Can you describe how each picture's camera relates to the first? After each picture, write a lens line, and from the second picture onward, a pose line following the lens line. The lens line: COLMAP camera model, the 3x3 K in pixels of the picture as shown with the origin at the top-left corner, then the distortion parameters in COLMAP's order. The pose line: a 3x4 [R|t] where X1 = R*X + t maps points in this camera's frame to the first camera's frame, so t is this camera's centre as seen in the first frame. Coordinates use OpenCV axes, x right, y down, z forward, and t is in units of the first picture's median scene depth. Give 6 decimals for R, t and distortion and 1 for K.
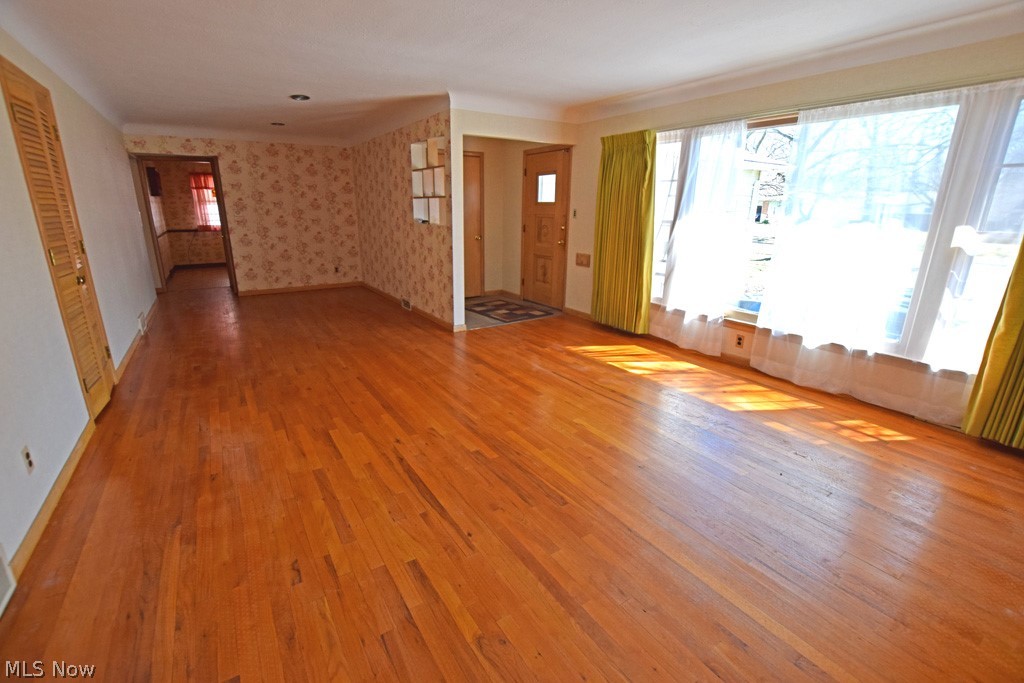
lens RADIAL K [[449.0, 0, 512.6], [0, 449.0, 339.6], [0, 0, 1]] dist [-0.019379, -0.000590]
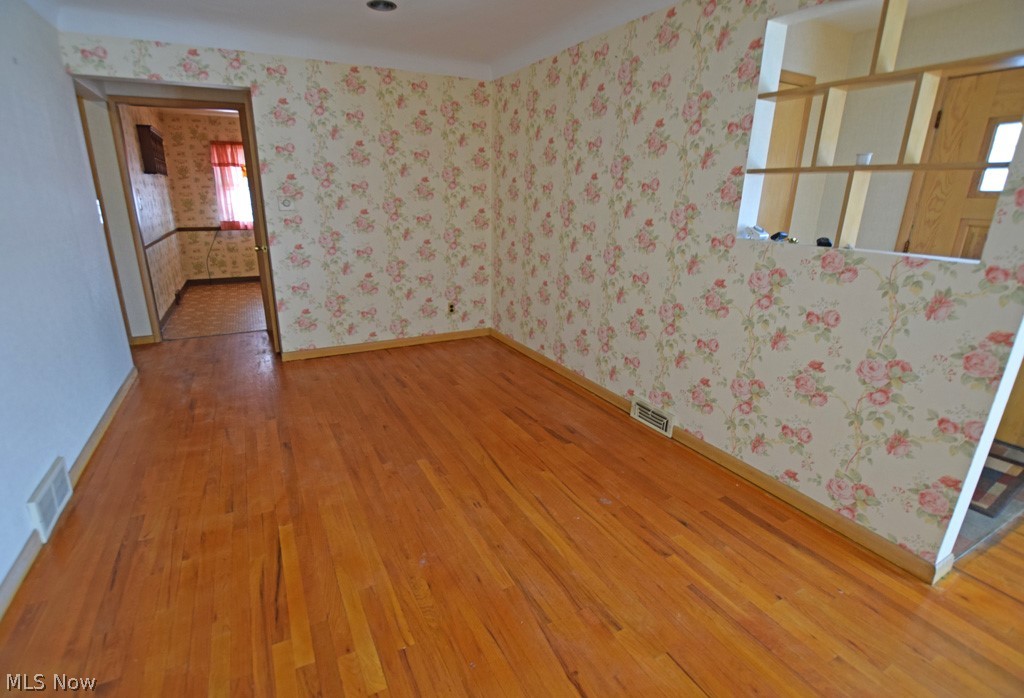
lens RADIAL K [[491.6, 0, 508.7], [0, 491.6, 352.0], [0, 0, 1]] dist [-0.020920, 0.000763]
pose [[0.994996, 0.035382, -0.093444, -0.282004], [-0.033709, 0.999243, 0.019428, -0.124272], [0.094060, -0.016181, 0.995435, 0.428277]]
